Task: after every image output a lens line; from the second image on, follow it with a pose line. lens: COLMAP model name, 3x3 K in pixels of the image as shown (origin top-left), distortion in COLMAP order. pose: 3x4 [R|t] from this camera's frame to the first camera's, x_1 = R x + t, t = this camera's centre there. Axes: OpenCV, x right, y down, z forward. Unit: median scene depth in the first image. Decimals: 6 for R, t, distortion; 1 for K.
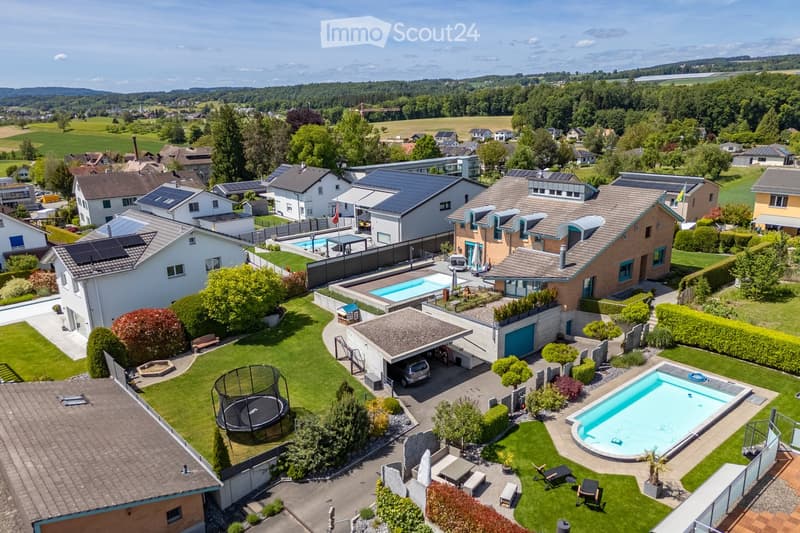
lens RADIAL K [[603.2, 0, 398.4], [0, 603.2, 266.1], [0, 0, 1]] dist [0.003395, -0.003745]
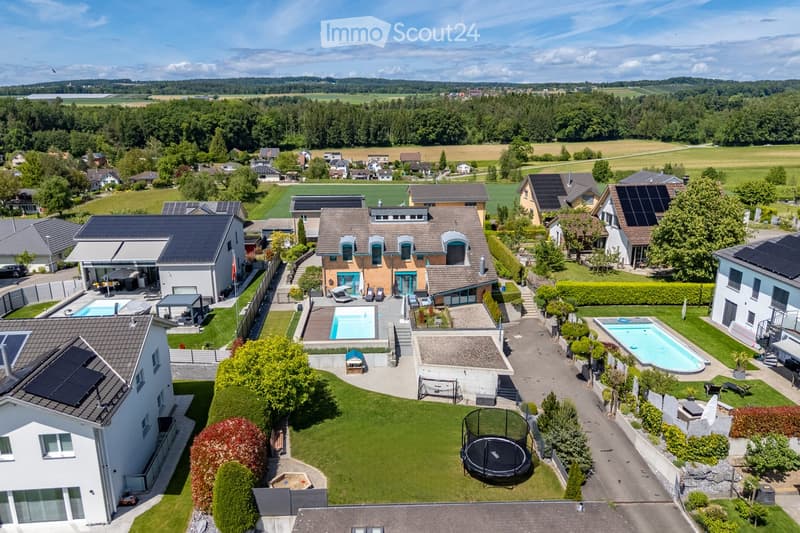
lens RADIAL K [[603.2, 0, 400.0], [0, 603.2, 268.3], [0, 0, 1]] dist [0.003395, -0.003745]
pose [[0.612571, -0.170021, 0.771913, -0.103037], [0.191288, 0.979450, 0.063931, -0.015652], [-0.766920, 0.108496, 0.632505, 0.042904]]
